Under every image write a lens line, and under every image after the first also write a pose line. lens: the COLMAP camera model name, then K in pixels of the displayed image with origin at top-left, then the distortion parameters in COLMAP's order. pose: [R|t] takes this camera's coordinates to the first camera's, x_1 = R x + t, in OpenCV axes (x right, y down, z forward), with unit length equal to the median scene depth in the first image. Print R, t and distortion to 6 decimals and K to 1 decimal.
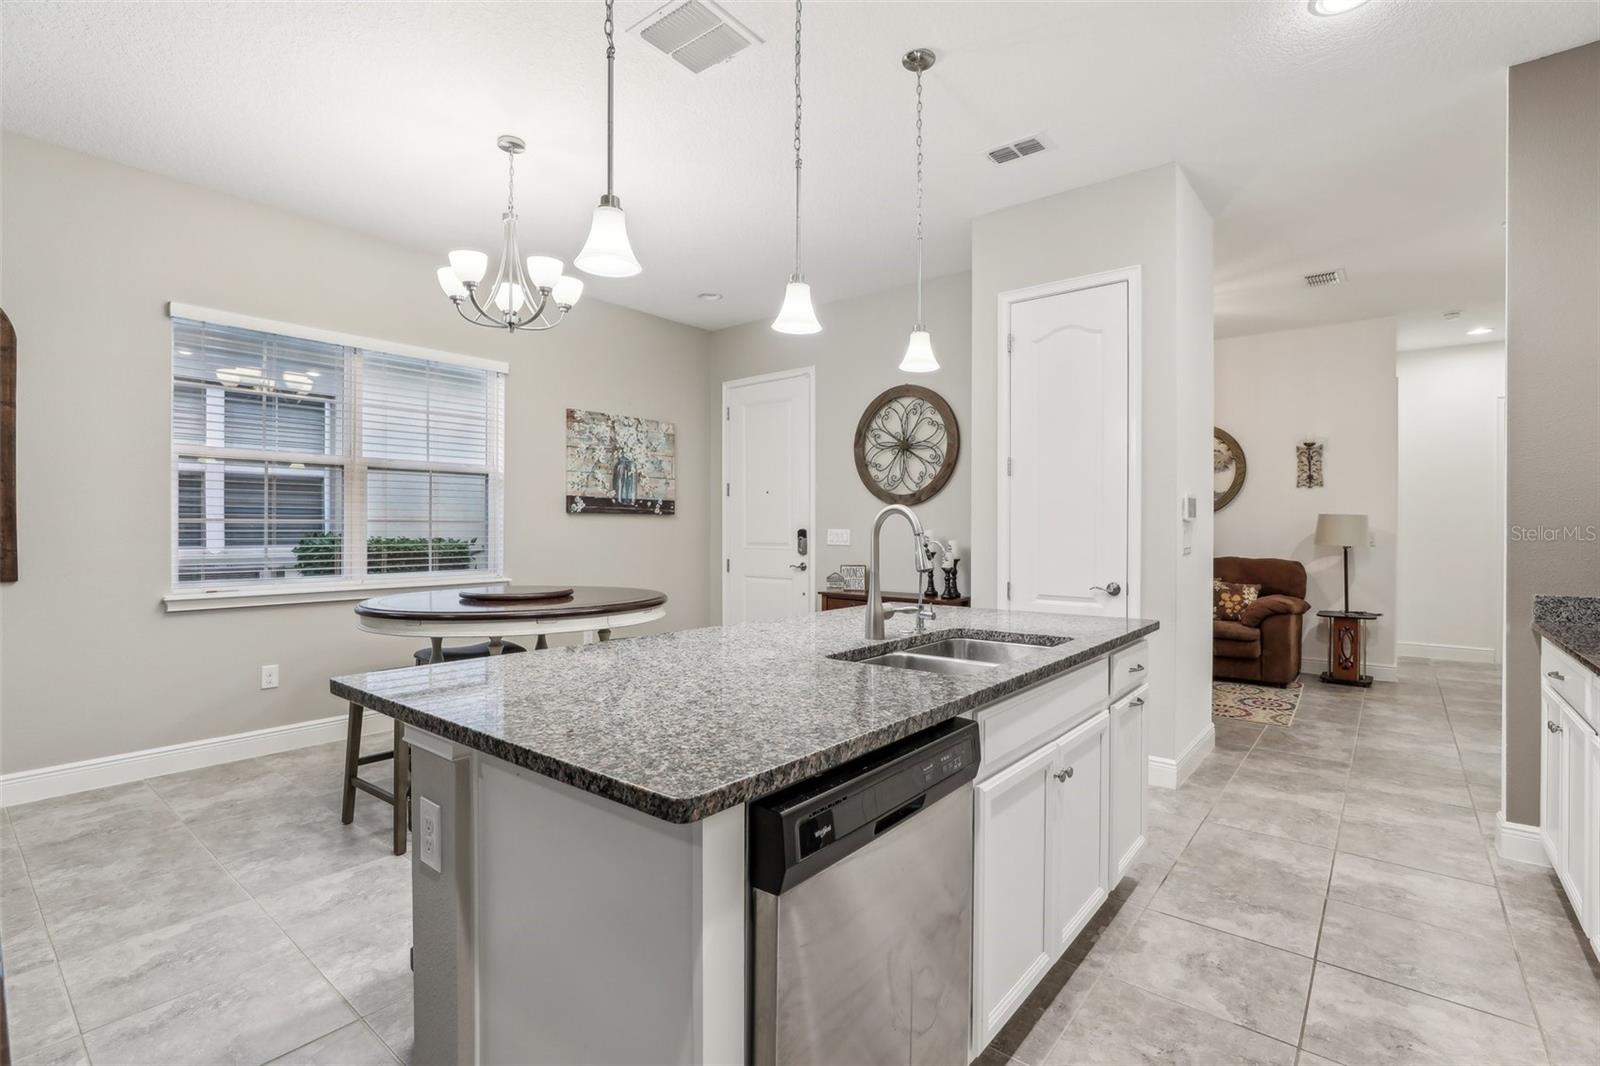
lens RADIAL K [[737.9, 0, 801.8], [0, 737.9, 527.2], [0, 0, 1]] dist [-0.035863, 0.014327]
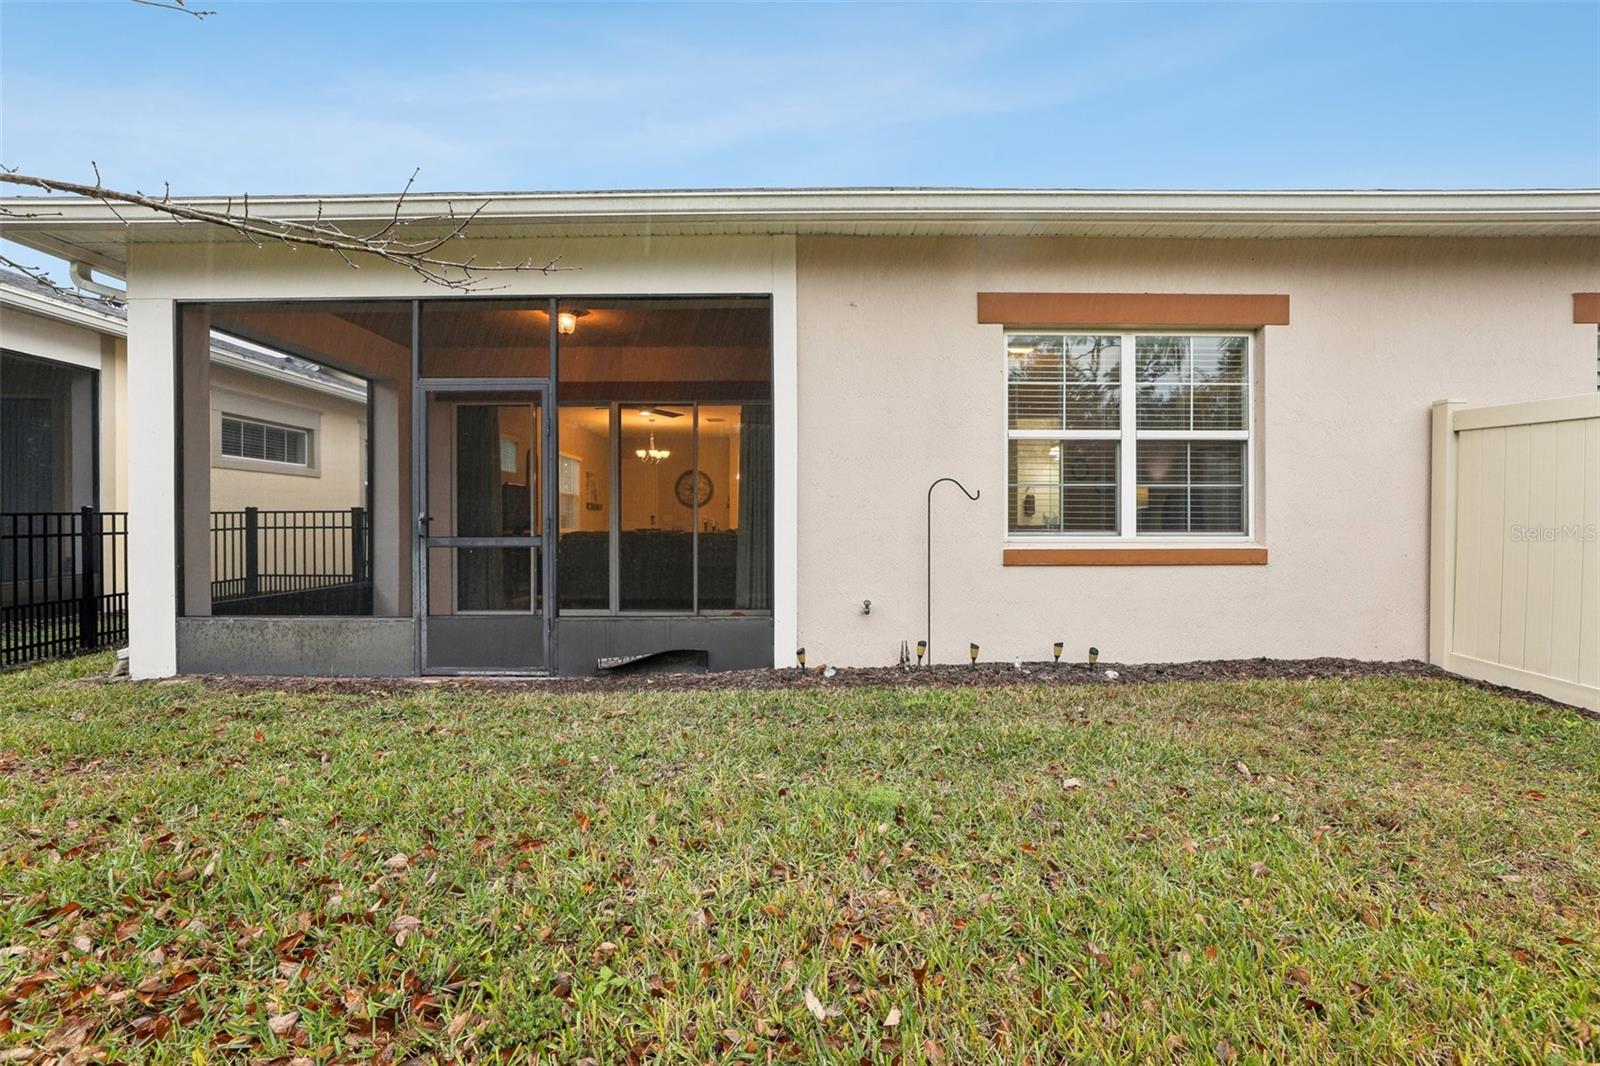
lens RADIAL K [[732.9, 0, 797.0], [0, 732.9, 523.4], [0, 0, 1]] dist [-0.034988, 0.013257]
pose [[0.787623, 0.003960, 0.616145, -1.485594], [-0.007496, 0.999967, 0.003155, 0.027663], [-0.616112, -0.007103, 0.787627, -1.820846]]
